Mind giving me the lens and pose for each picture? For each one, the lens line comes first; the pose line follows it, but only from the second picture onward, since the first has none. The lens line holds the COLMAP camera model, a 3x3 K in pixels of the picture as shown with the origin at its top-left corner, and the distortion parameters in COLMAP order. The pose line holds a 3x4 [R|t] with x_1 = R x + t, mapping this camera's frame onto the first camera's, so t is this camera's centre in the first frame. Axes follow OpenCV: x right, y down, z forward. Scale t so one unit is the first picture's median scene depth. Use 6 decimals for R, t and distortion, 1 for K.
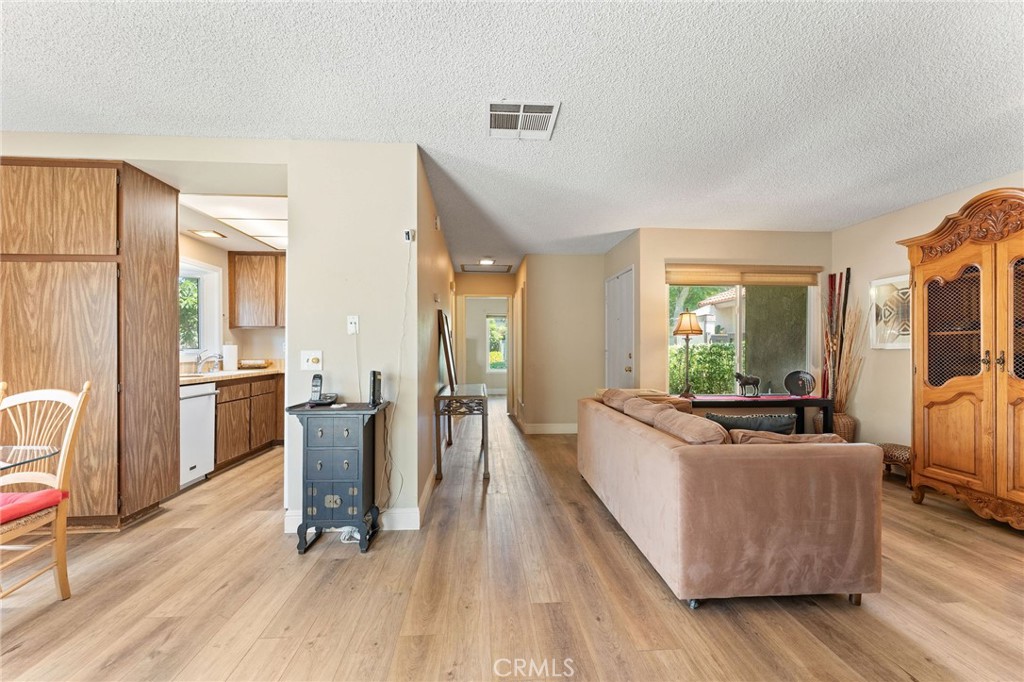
lens RADIAL K [[411.3, 0, 509.0], [0, 411.3, 347.6], [0, 0, 1]] dist [-0.000766, -0.000234]
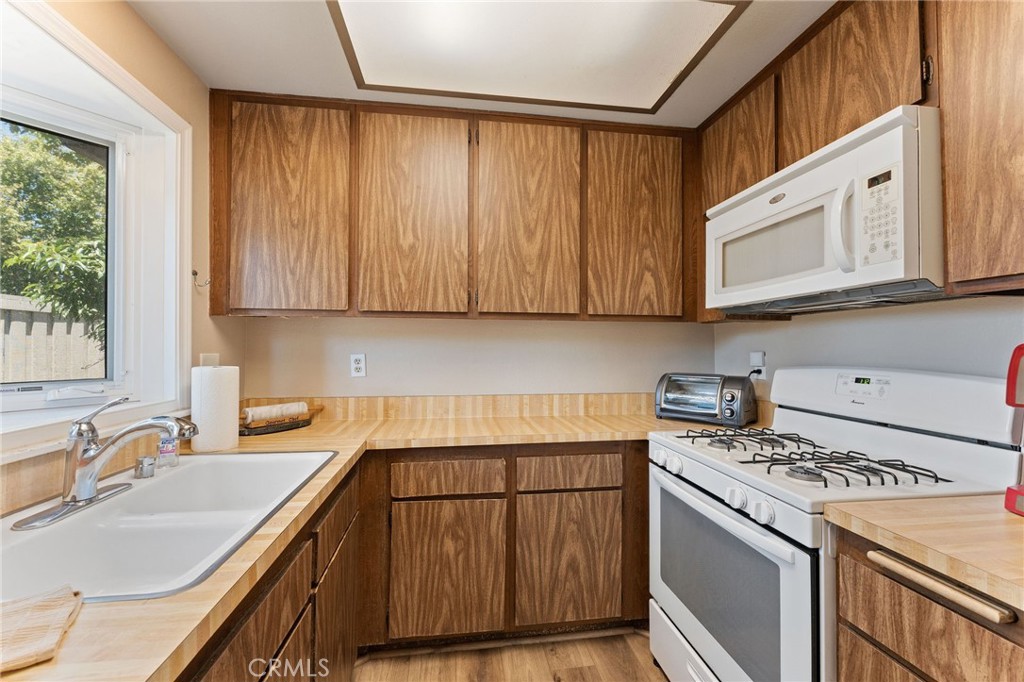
lens RADIAL K [[407.7, 0, 507.6], [0, 407.7, 341.9], [0, 0, 1]] dist [-0.001021, -0.000311]
pose [[0.997798, 0.005252, 0.066121, -0.821631], [-0.004586, 0.999937, -0.010222, -0.039004], [-0.066170, 0.009896, 0.997759, 1.163153]]
